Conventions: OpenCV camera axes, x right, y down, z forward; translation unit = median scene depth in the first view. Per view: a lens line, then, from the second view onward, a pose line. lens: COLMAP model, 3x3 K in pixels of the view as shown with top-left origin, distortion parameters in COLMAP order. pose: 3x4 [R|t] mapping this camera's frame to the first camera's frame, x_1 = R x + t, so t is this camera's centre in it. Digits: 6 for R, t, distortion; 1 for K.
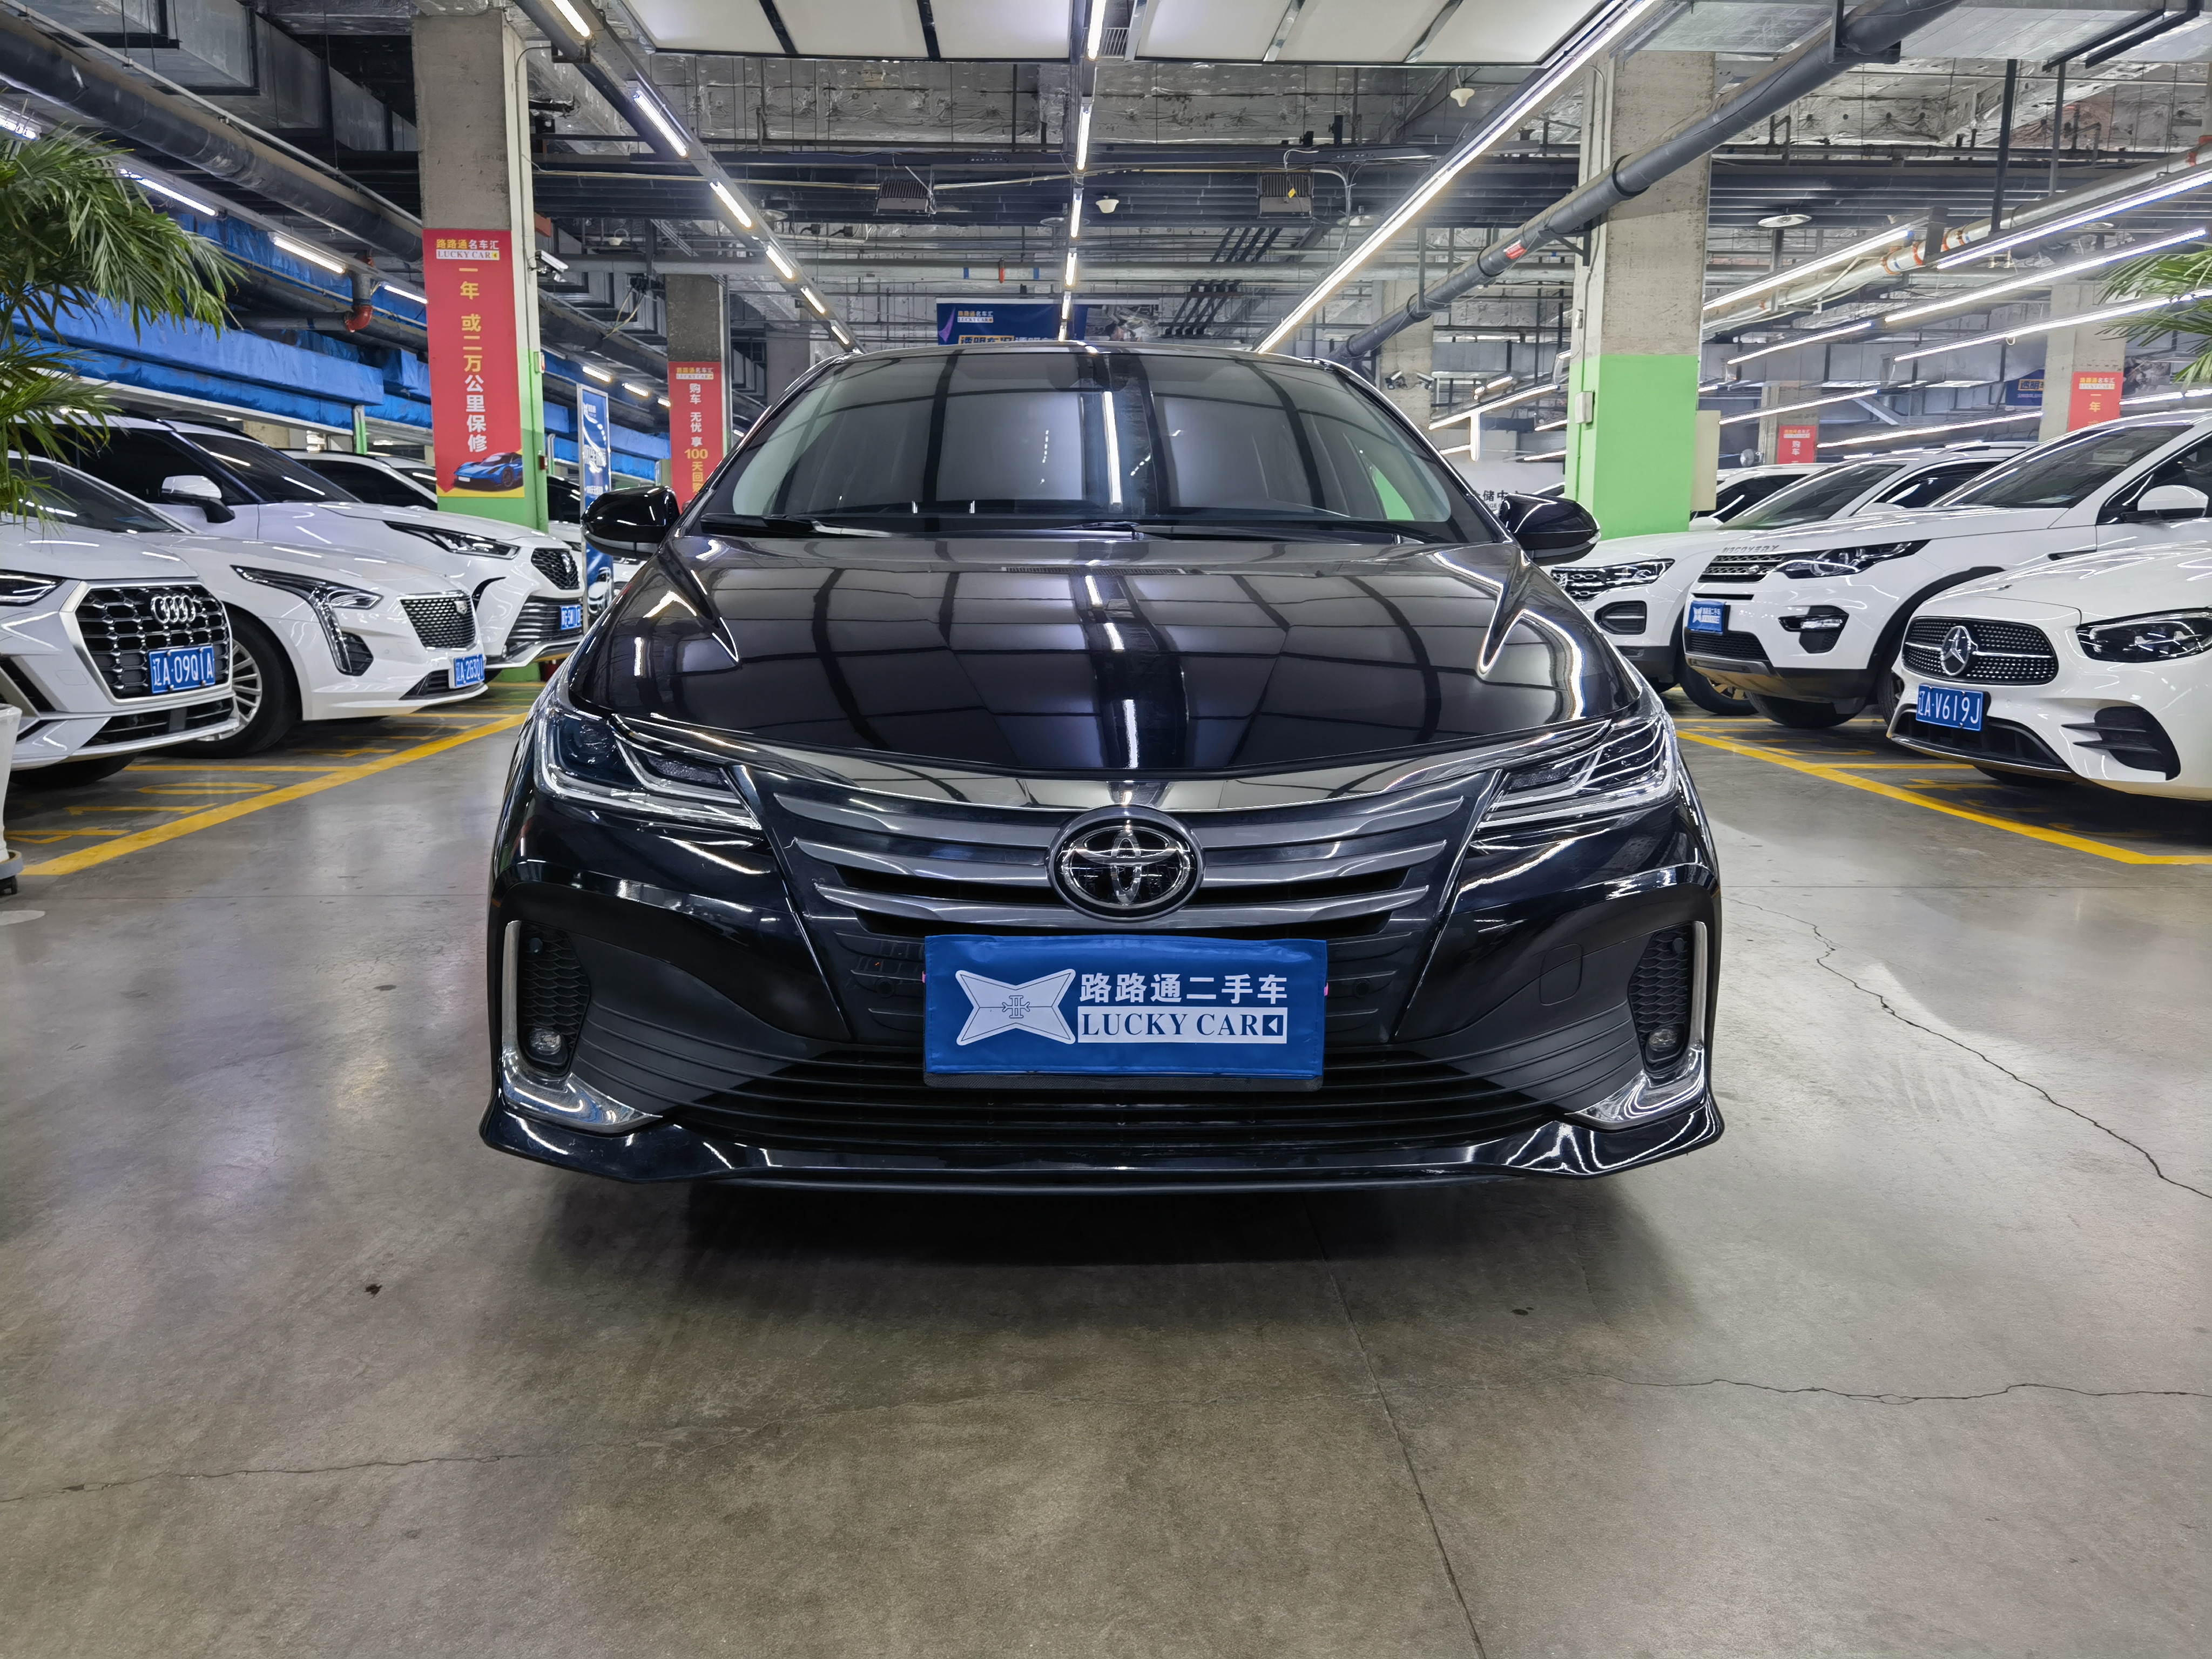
lens RADIAL K [[1752.5, 0, 1106.0], [0, 1752.5, 829.5], [0, 0, 1]] dist [0.047025, -0.053954]
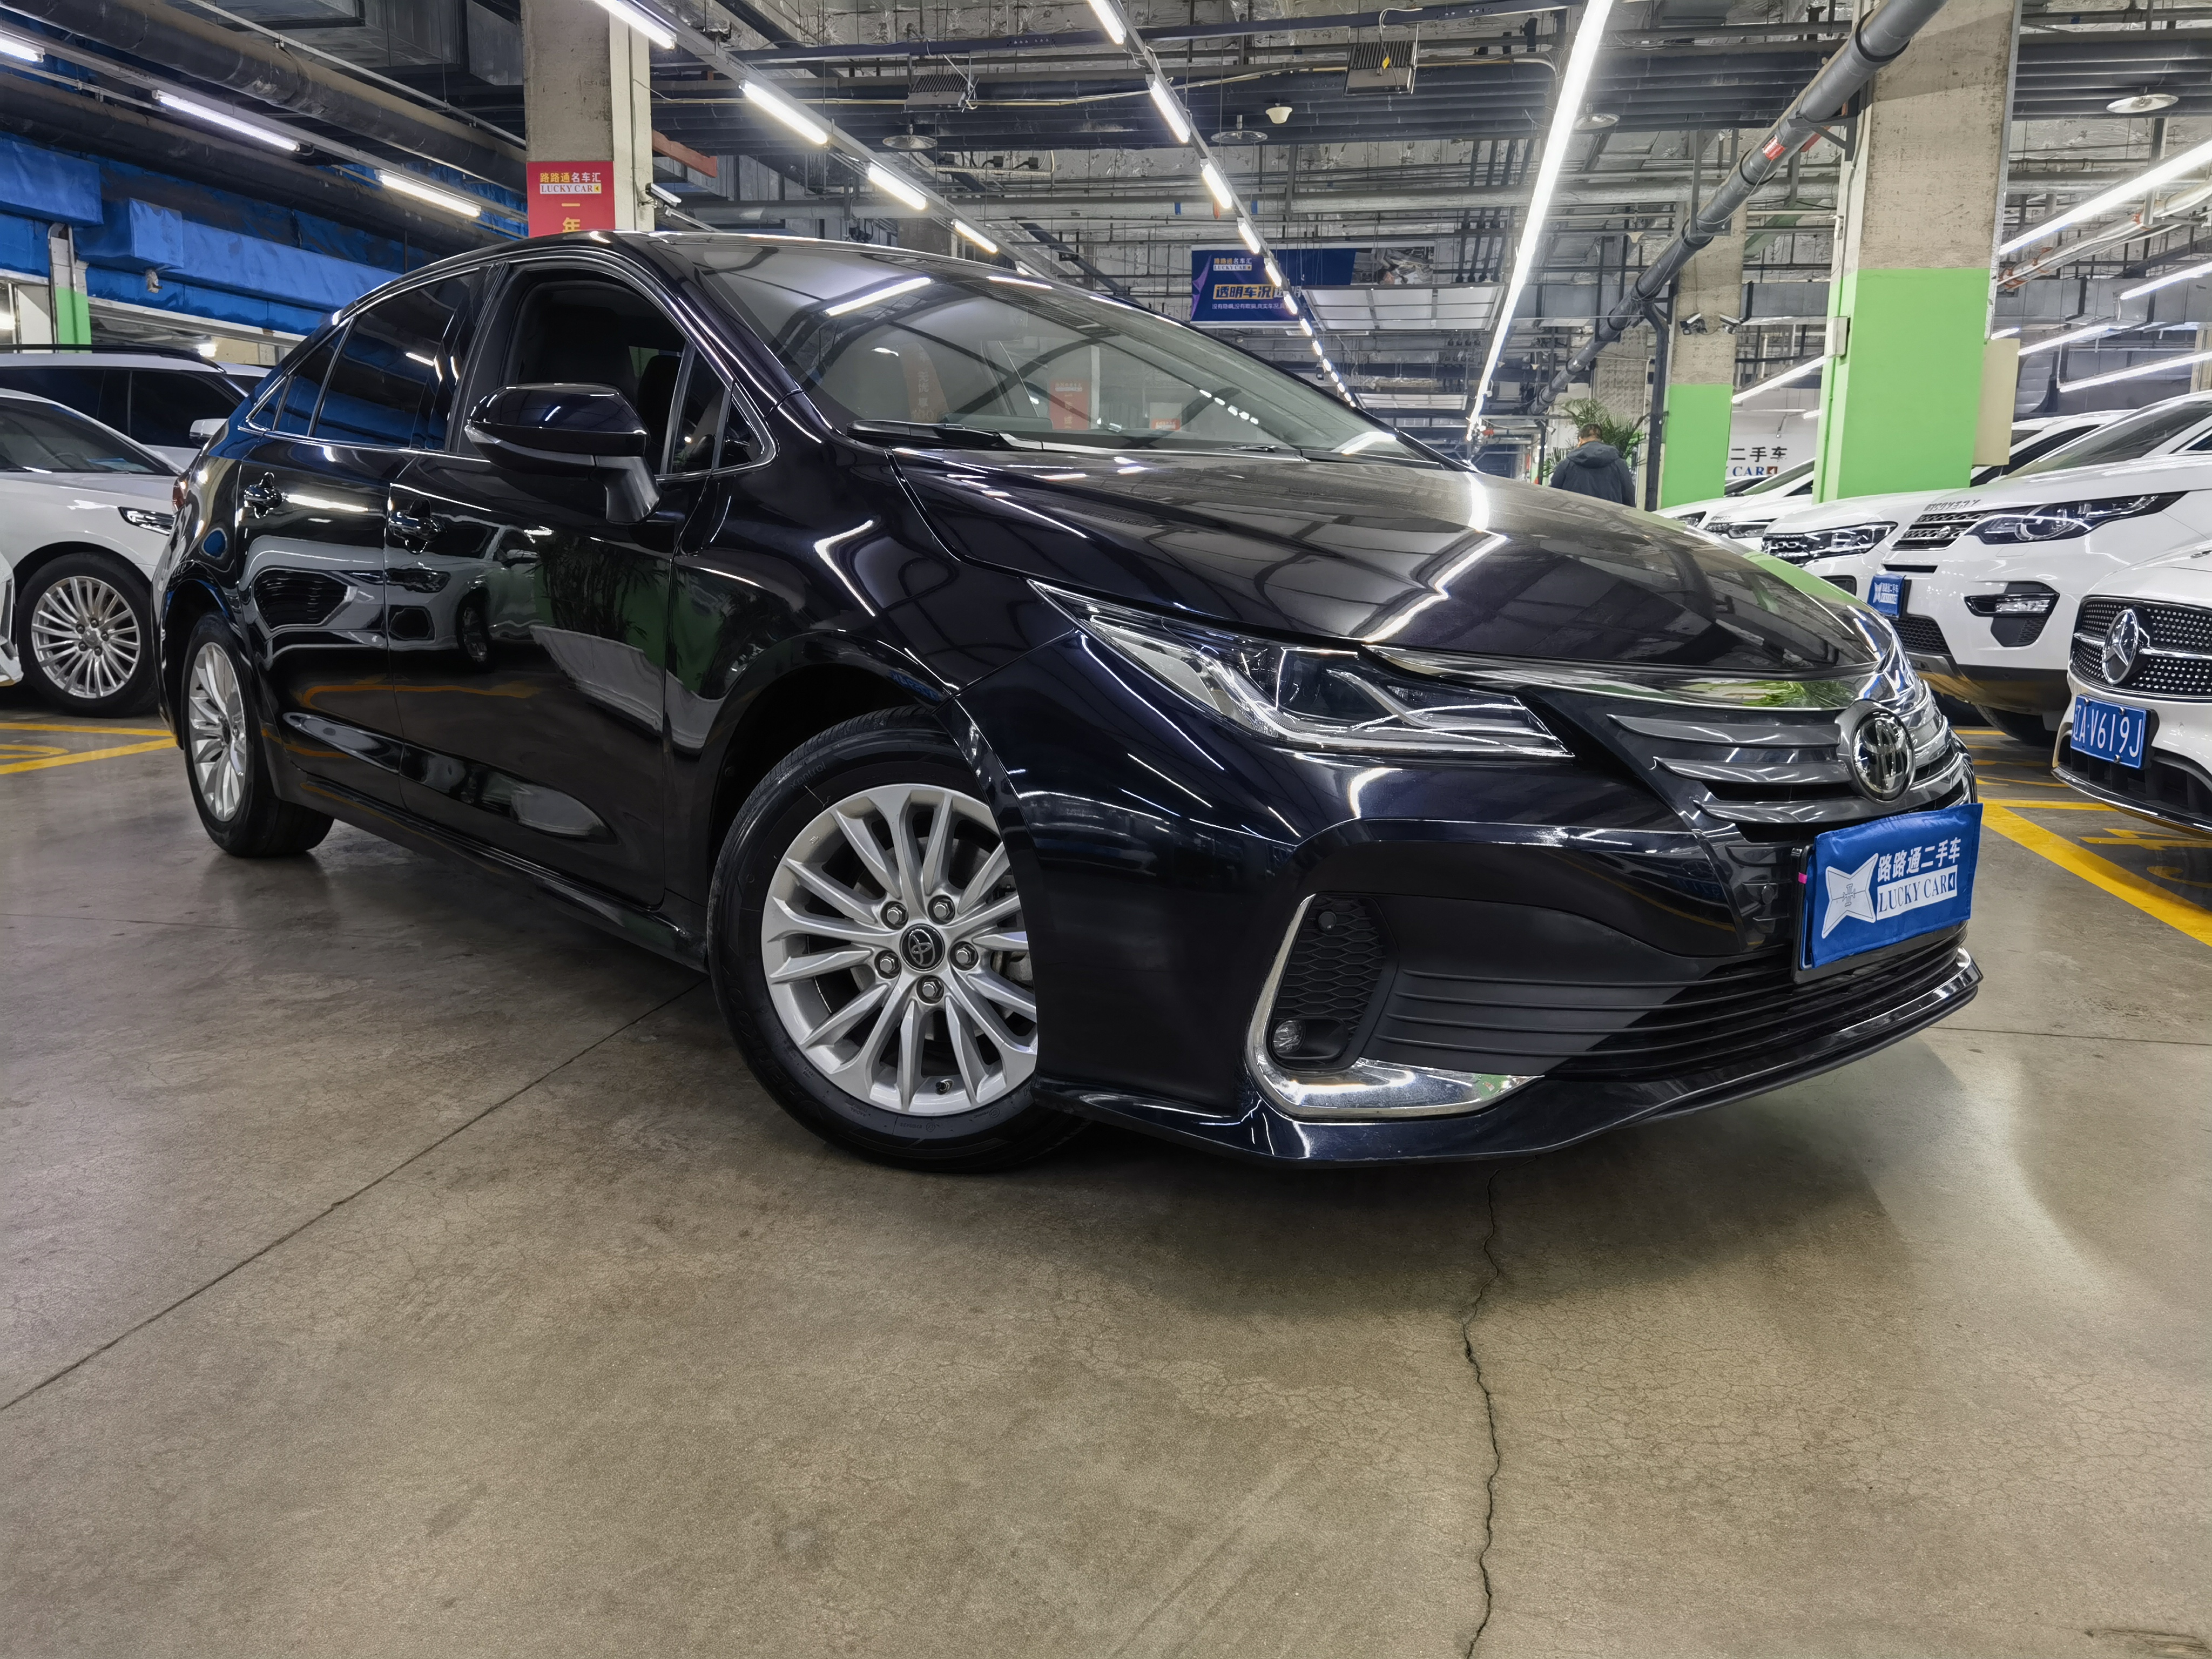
lens RADIAL K [[1752.5, 0, 1106.0], [0, 1752.5, 829.5], [0, 0, 1]] dist [0.047025, -0.053954]
pose [[0.975729, 0.047180, -0.213838, 0.134813], [-0.044299, 0.998852, 0.018248, -0.014597], [0.214454, -0.008333, 0.976699, 0.141174]]
